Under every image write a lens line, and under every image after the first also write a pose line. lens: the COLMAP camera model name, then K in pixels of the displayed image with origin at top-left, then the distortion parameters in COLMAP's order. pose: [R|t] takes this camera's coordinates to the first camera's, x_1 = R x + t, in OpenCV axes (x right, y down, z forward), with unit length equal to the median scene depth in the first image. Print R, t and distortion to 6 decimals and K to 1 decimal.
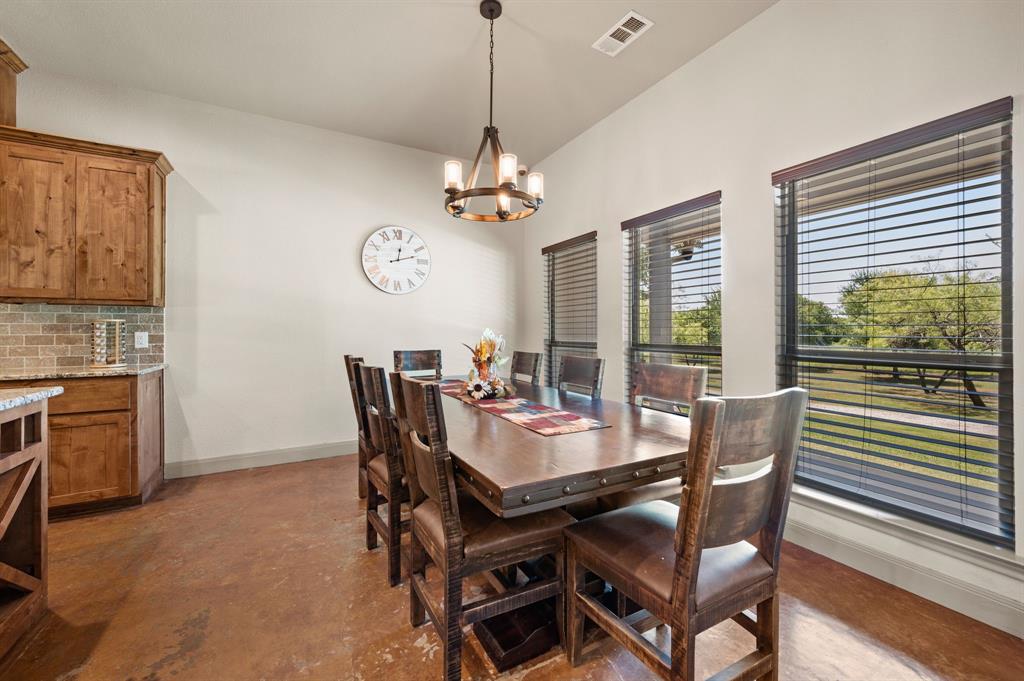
lens RADIAL K [[405.1, 0, 513.7], [0, 405.1, 331.7], [0, 0, 1]] dist [-0.000739, -0.001030]
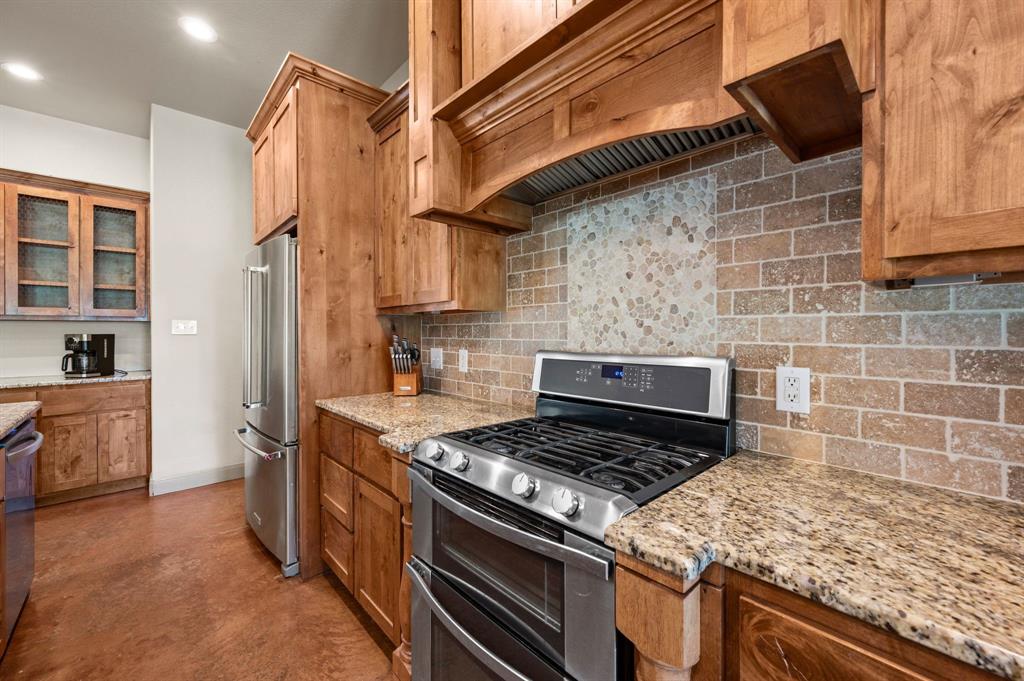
lens RADIAL K [[405.1, 0, 515.2], [0, 405.1, 331.4], [0, 0, 1]] dist [-0.000739, -0.001030]
pose [[0.240999, 0.002981, -0.970521, -0.969163], [0.002370, 0.999990, 0.003660, -0.034732], [0.970522, -0.003182, 0.240990, 0.611092]]
